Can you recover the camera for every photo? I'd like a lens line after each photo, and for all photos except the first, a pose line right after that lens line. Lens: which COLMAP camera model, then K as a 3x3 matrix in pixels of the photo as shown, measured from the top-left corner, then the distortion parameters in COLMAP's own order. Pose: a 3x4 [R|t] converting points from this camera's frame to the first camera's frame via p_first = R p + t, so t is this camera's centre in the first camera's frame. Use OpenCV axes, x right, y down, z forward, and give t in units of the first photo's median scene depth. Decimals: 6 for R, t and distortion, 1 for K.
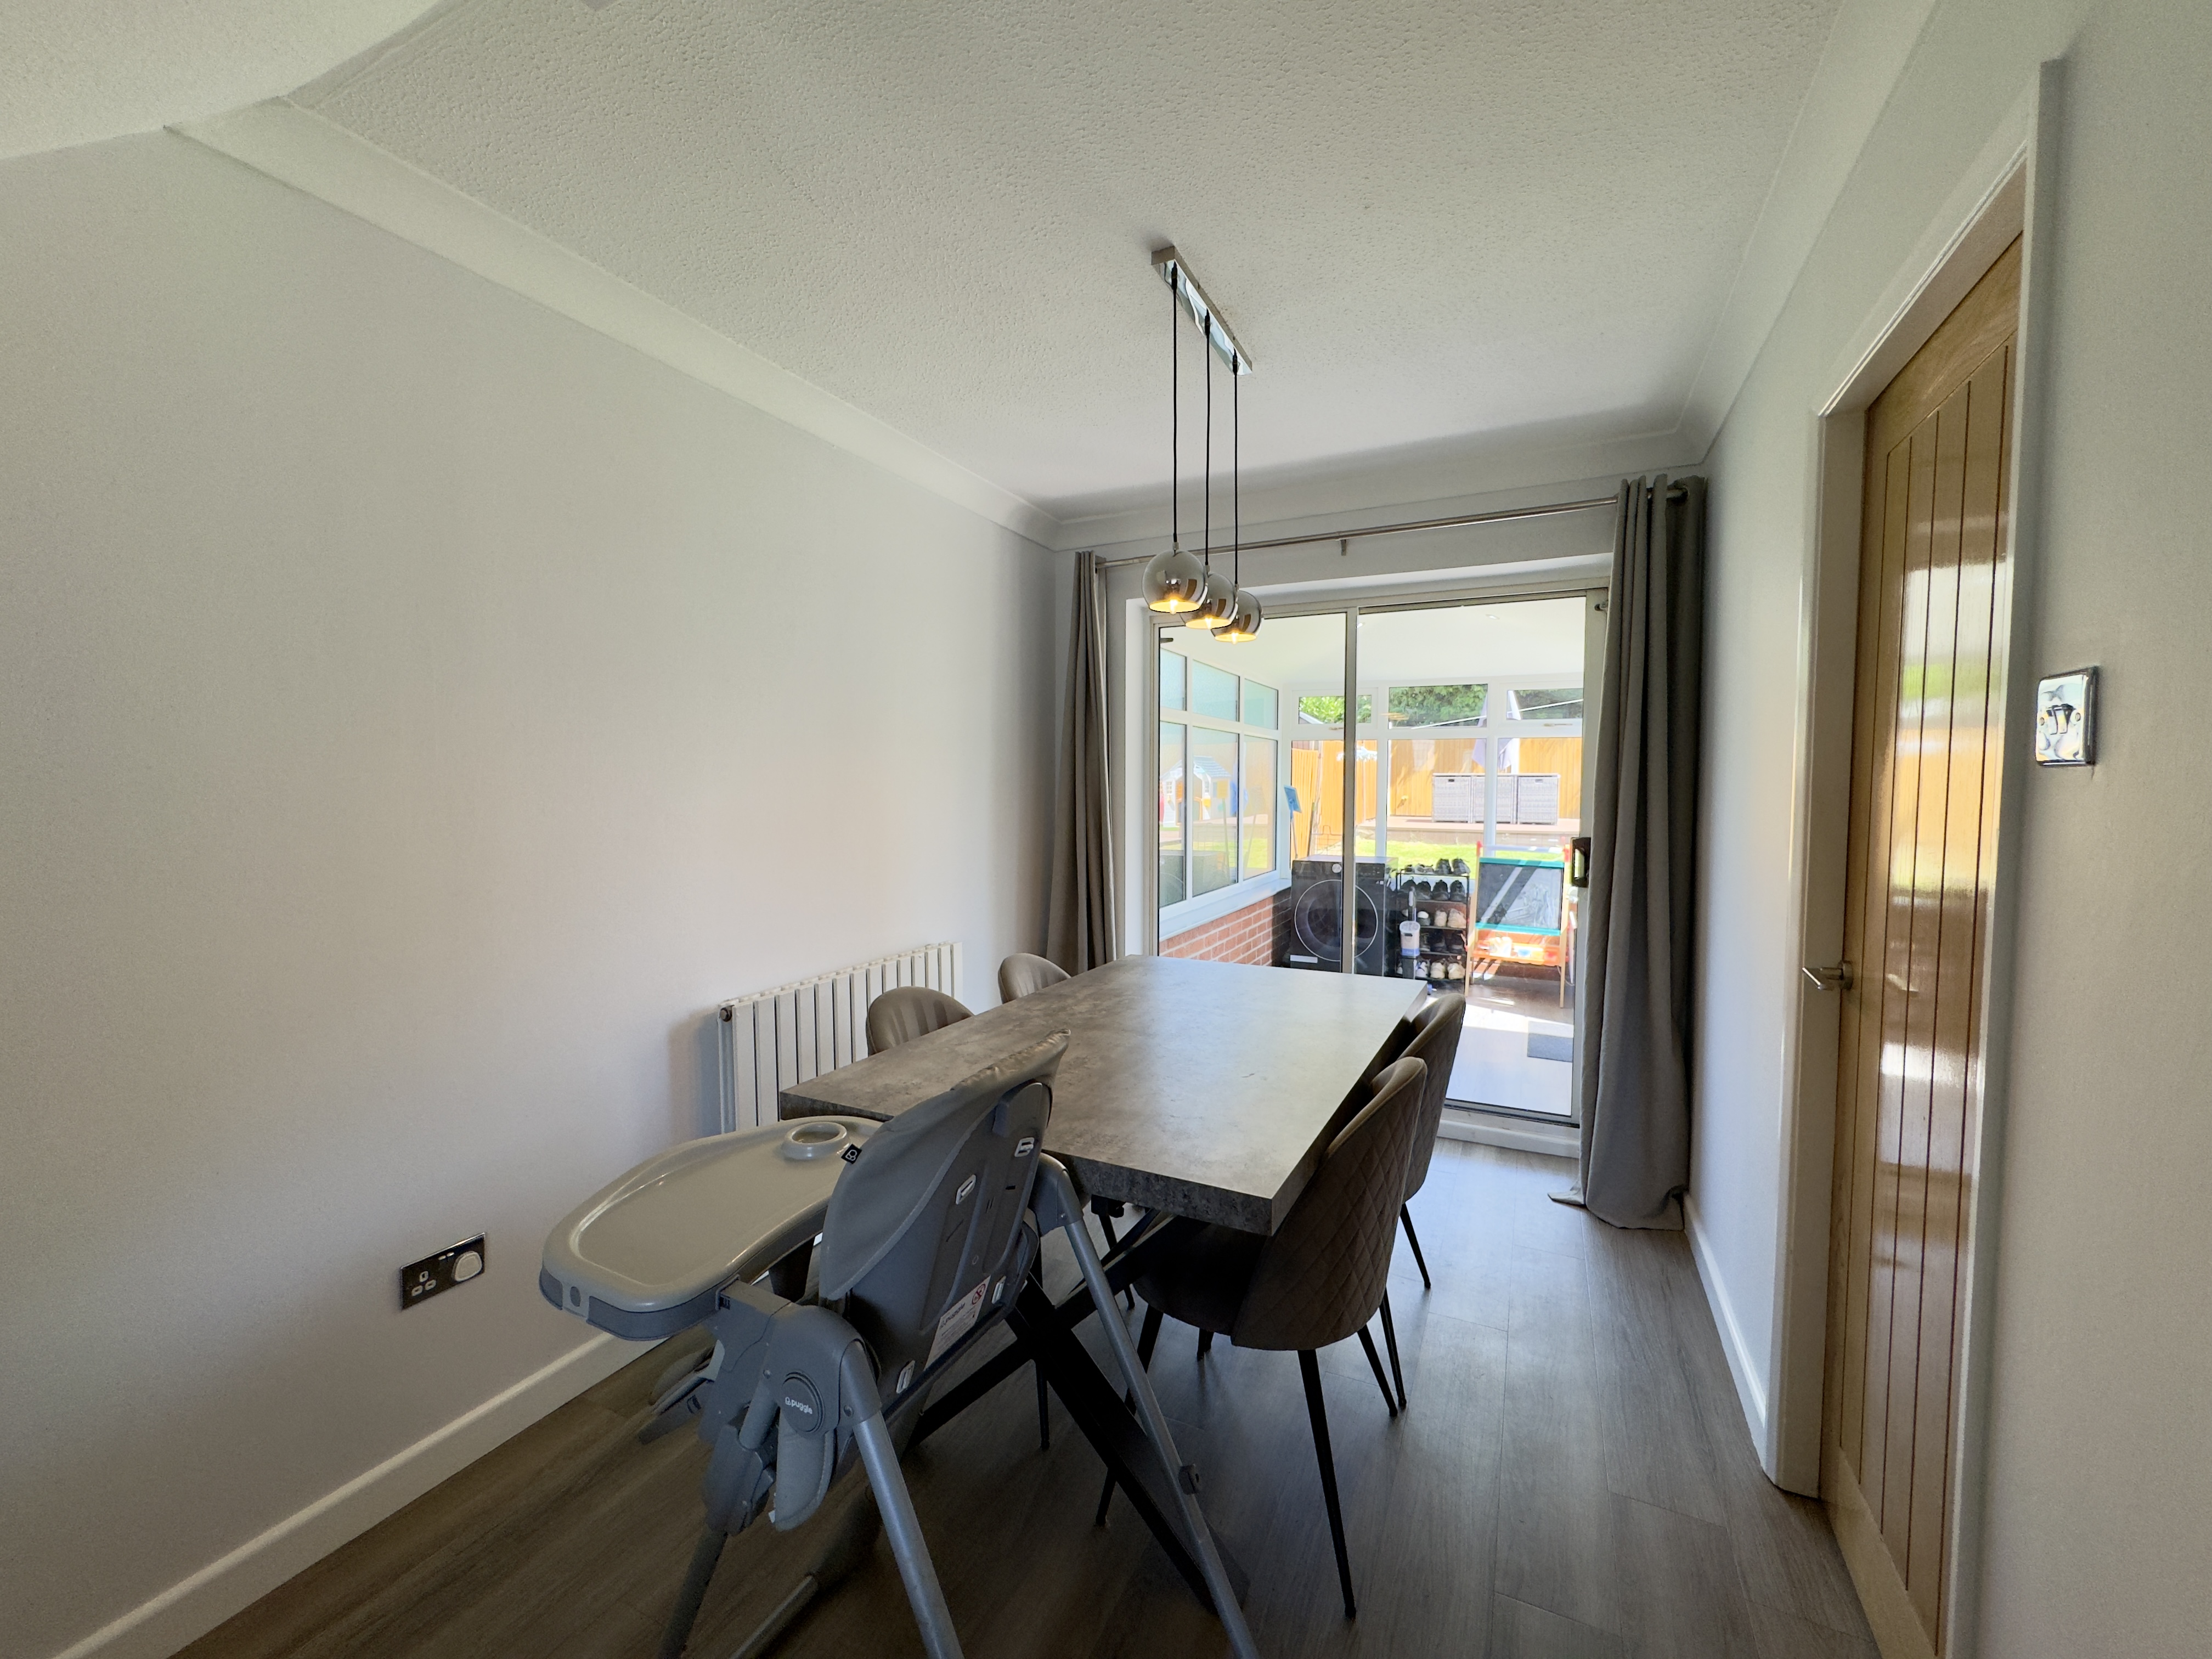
lens RADIAL K [[878.3, 0, 1100.8], [0, 878.3, 825.6], [0, 0, 1]] dist [-0.001530, -0.000033]
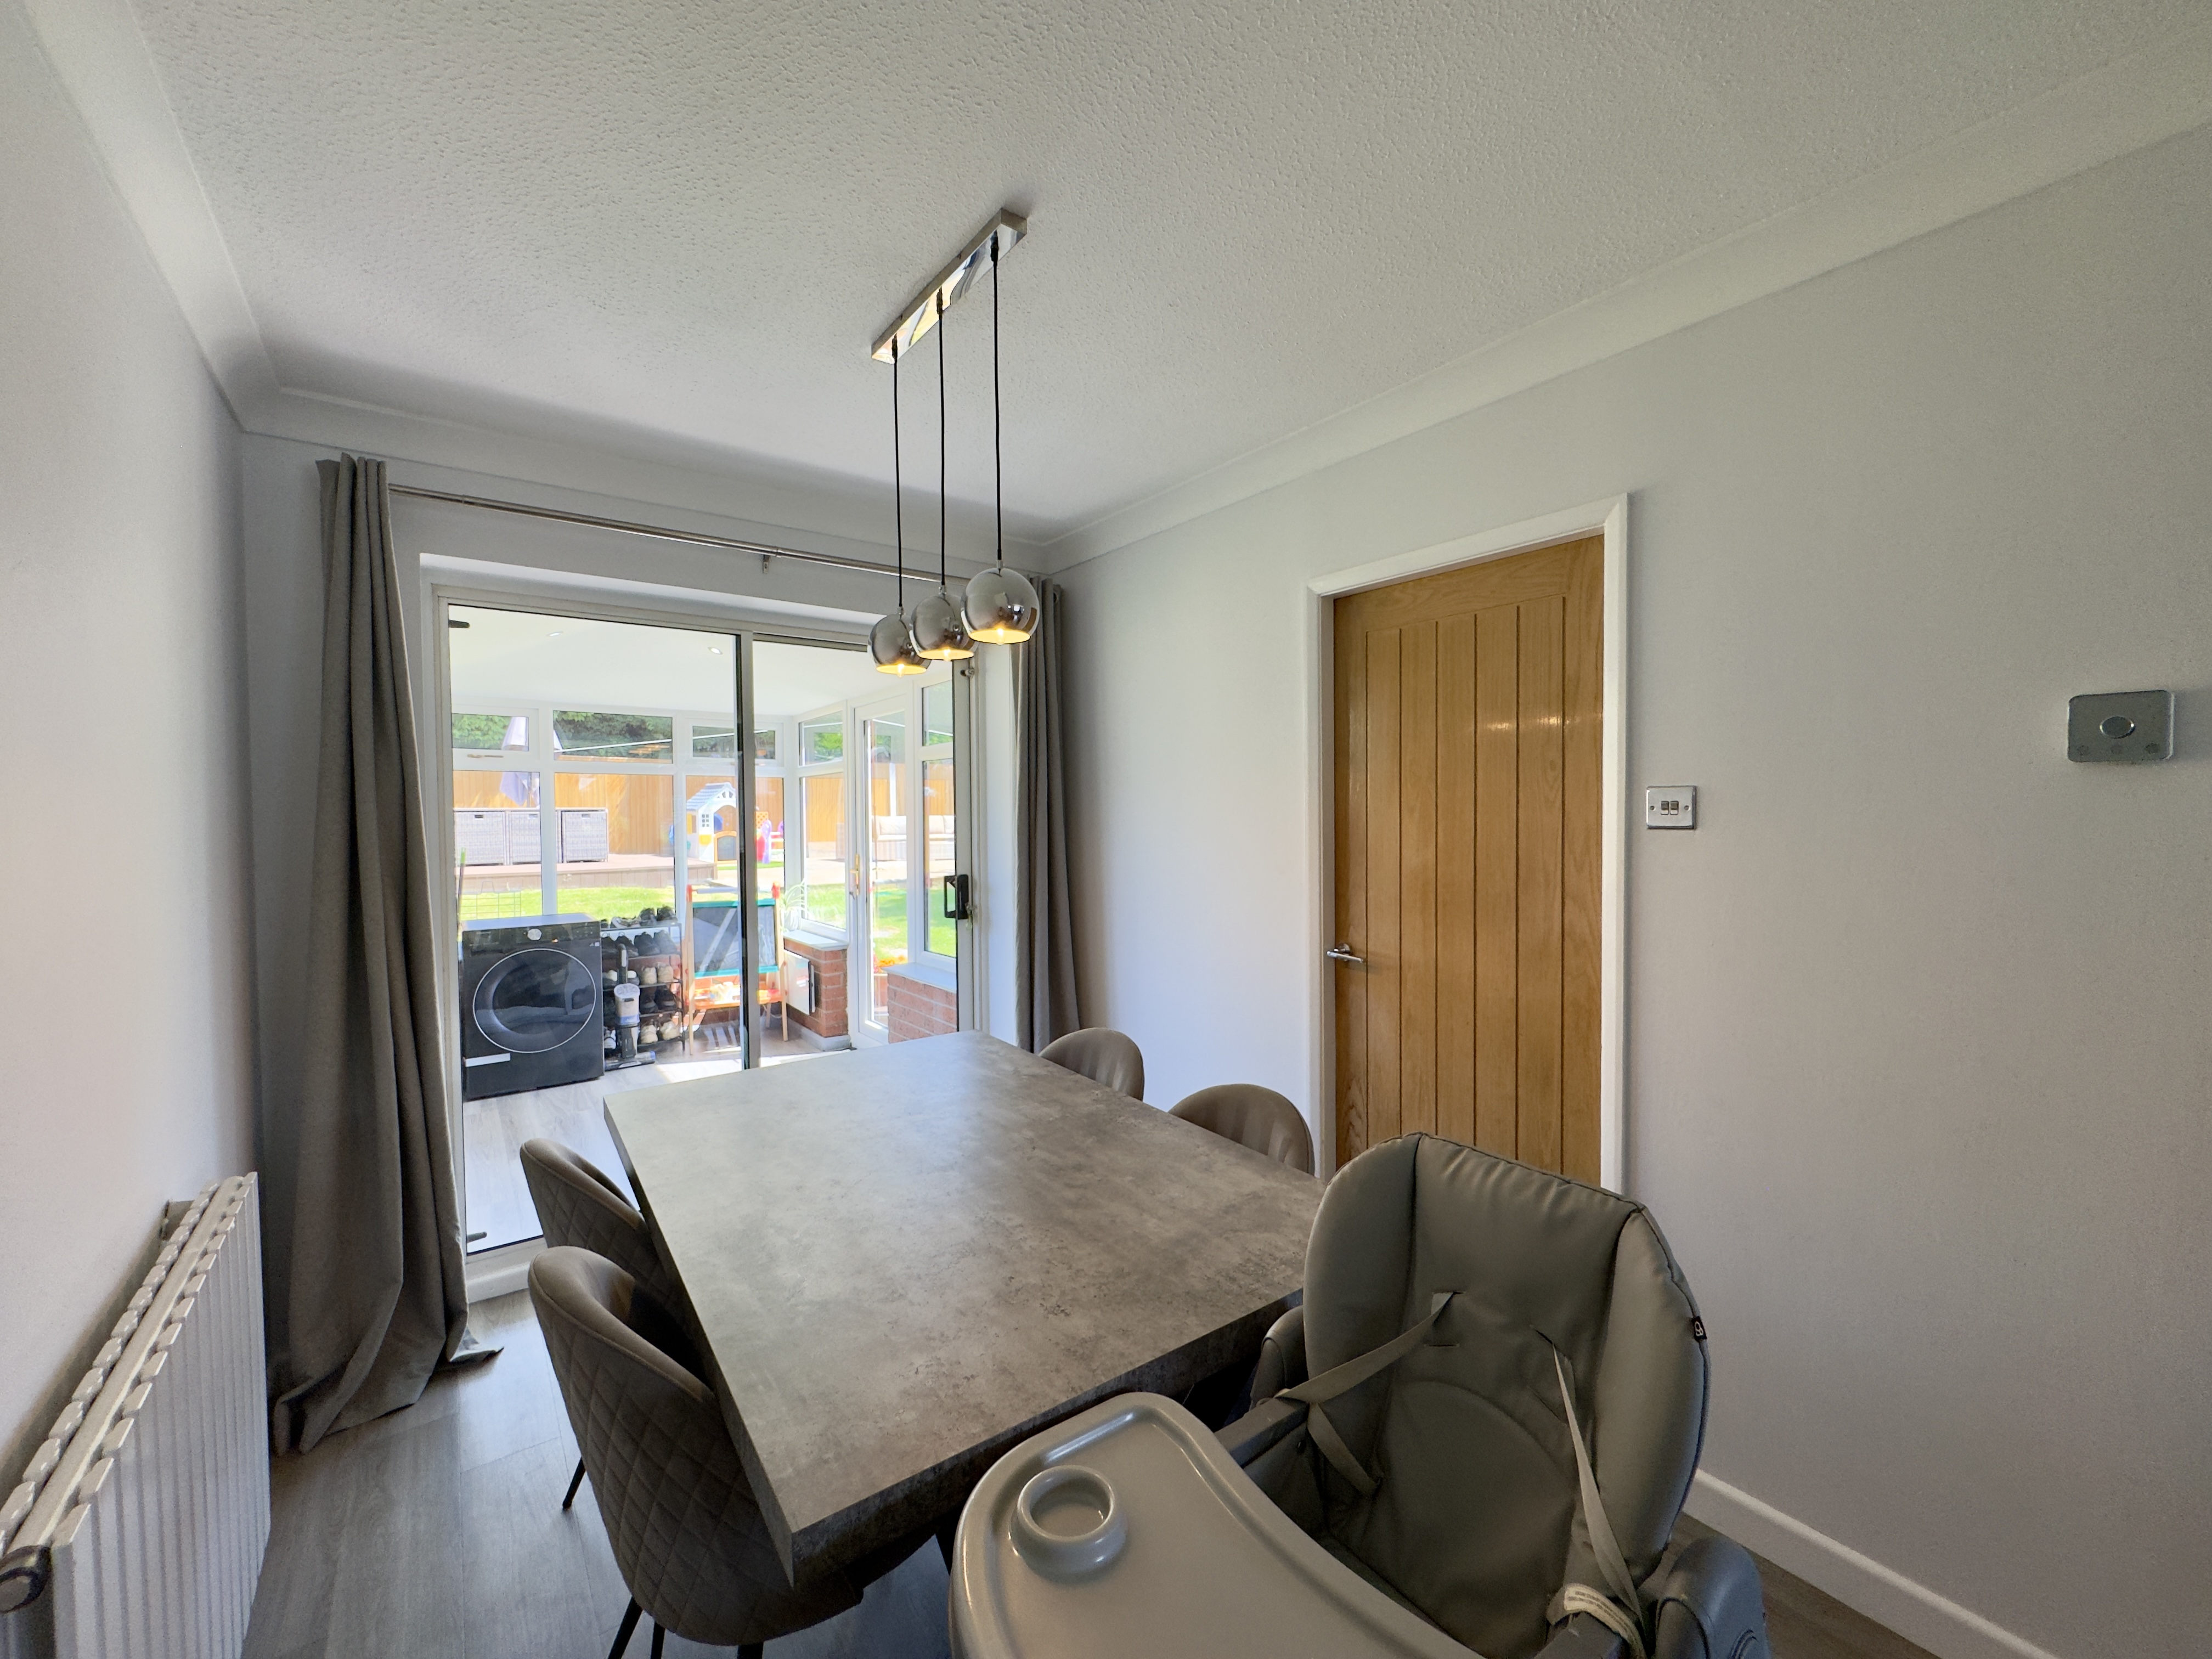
lens RADIAL K [[881.5, 0, 1102.4], [0, 881.5, 830.7], [0, 0, 1]] dist [-0.002150, 0.000158]
pose [[0.450927, -0.026840, 0.892157, -0.209192], [0.052408, 0.998619, 0.003554, -0.021083], [-0.891021, 0.045154, 0.451711, 0.182476]]
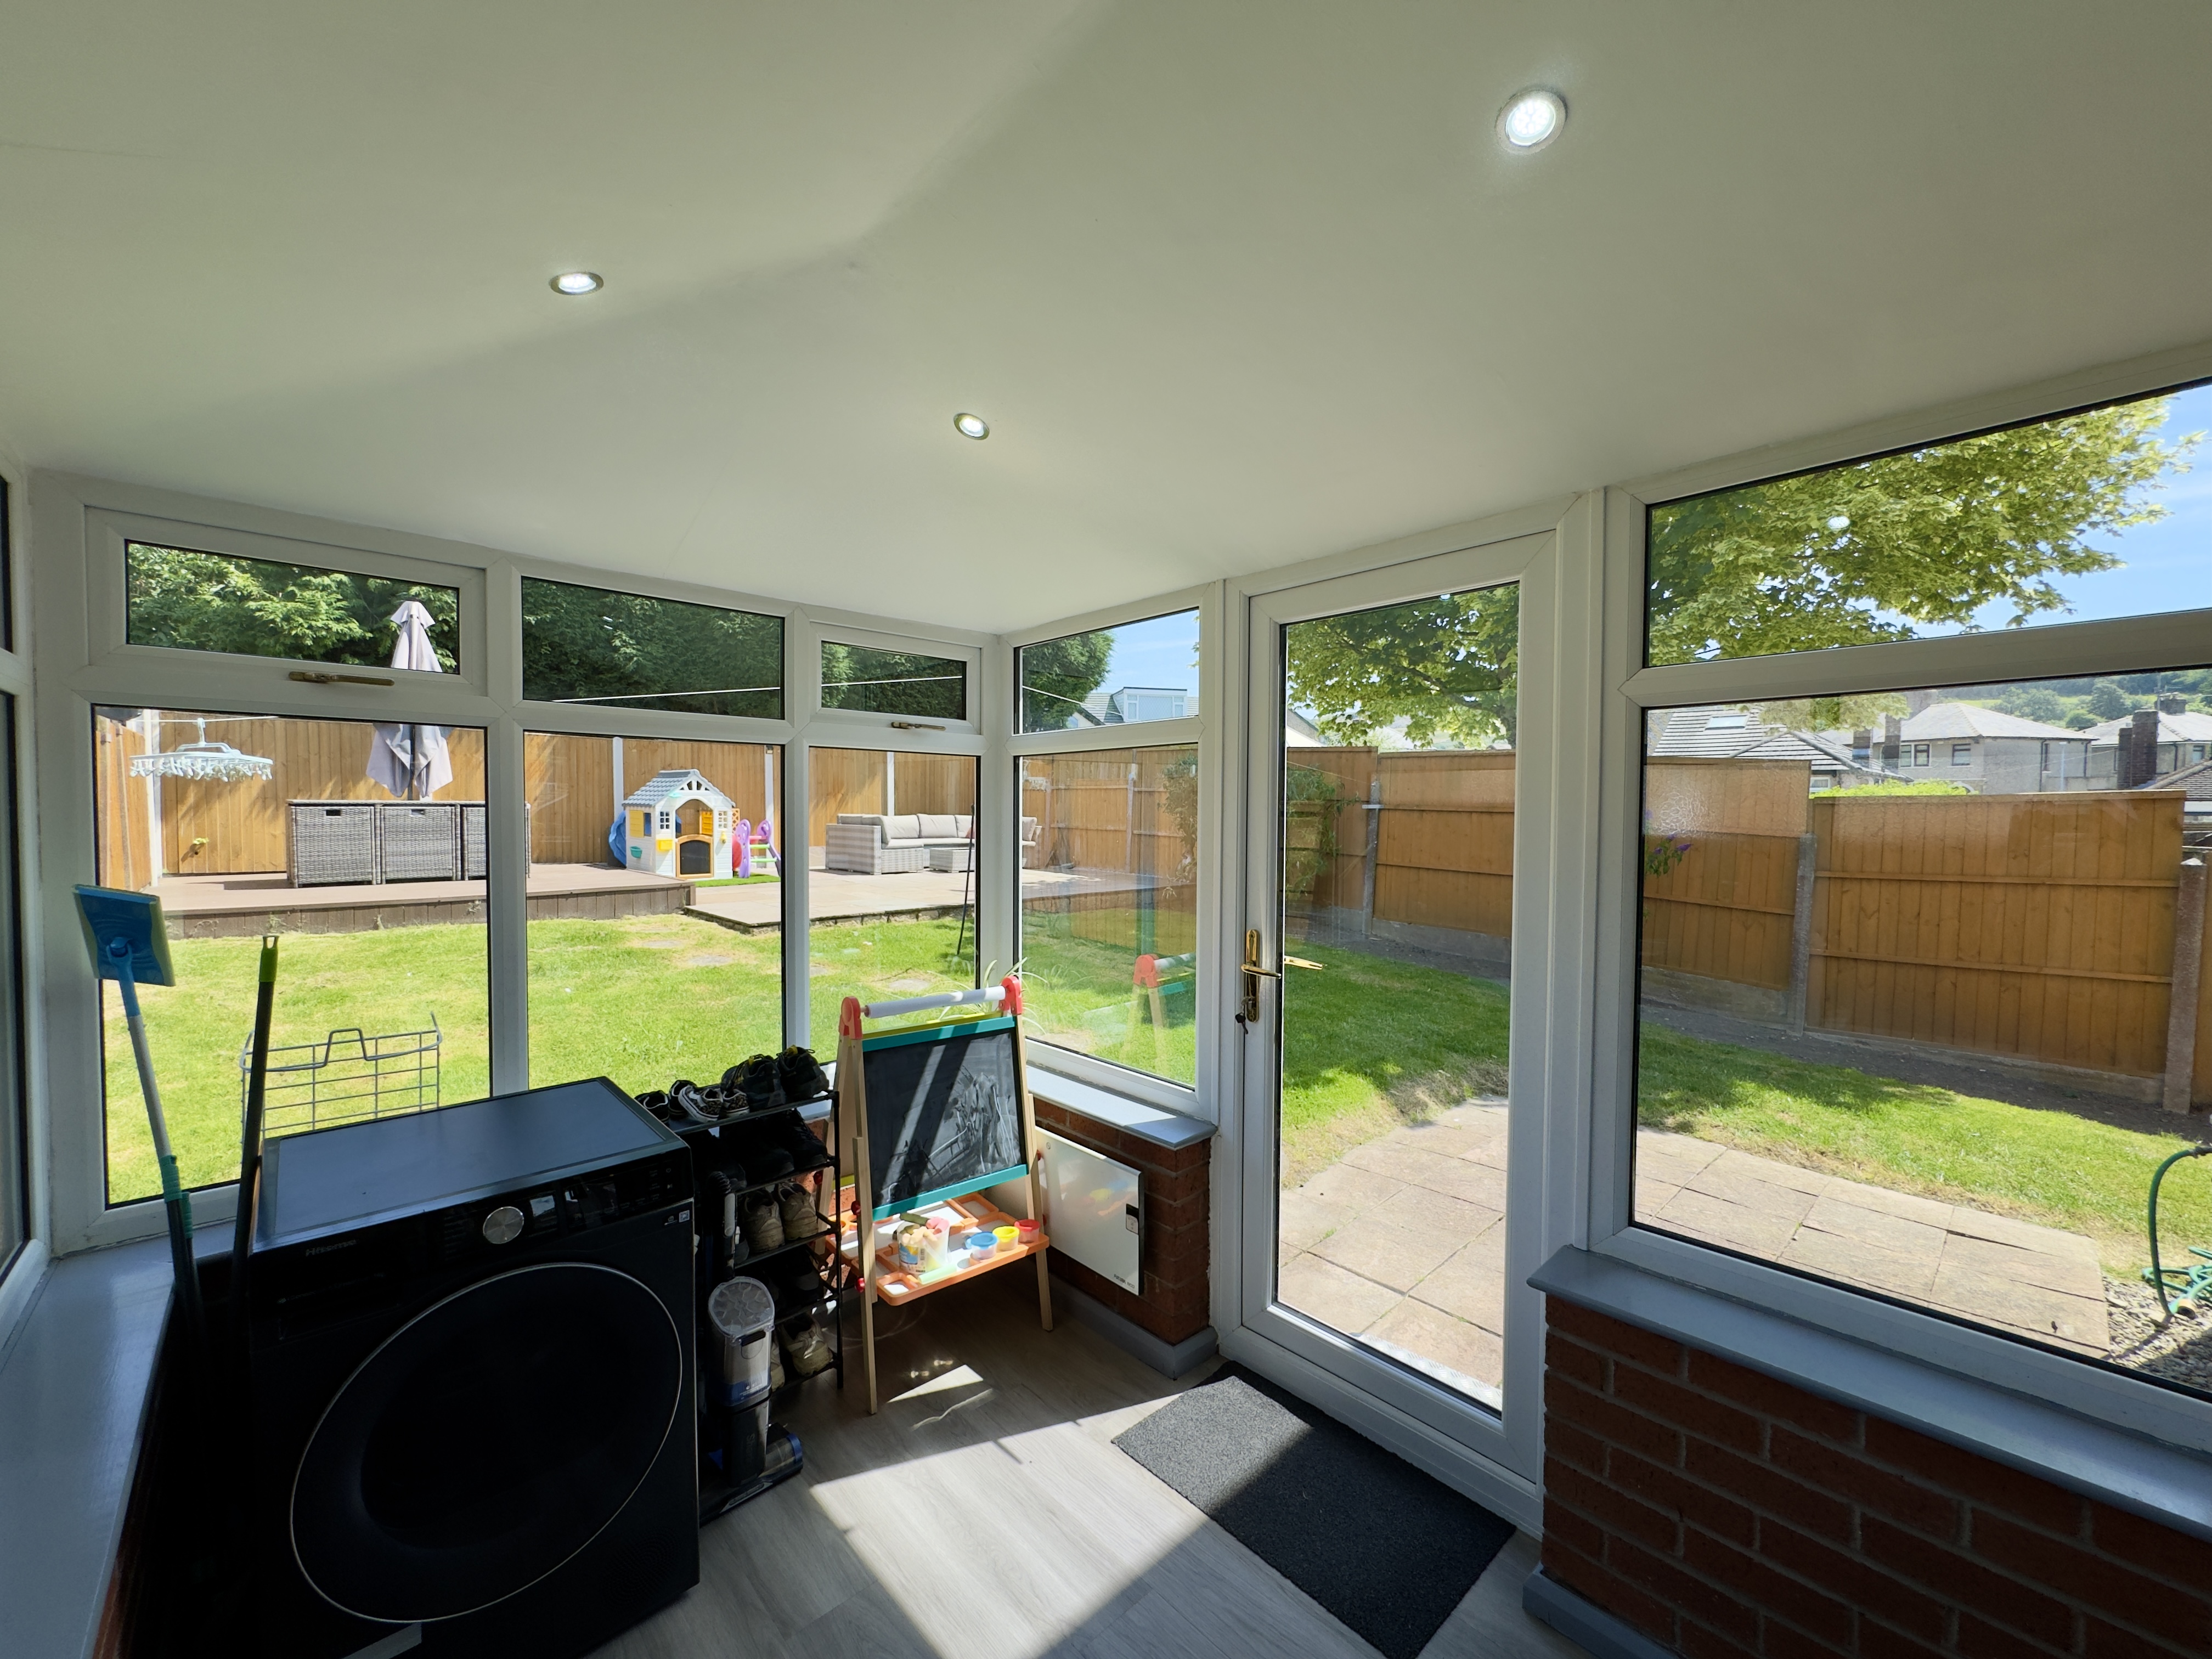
lens RADIAL K [[881.5, 0, 1102.4], [0, 881.5, 830.7], [0, 0, 1]] dist [-0.002150, 0.000158]
pose [[0.359772, -0.026930, 0.932651, 0.098434], [0.041800, 0.999045, 0.012723, -0.060343], [-0.932103, 0.034408, 0.360554, 0.752940]]
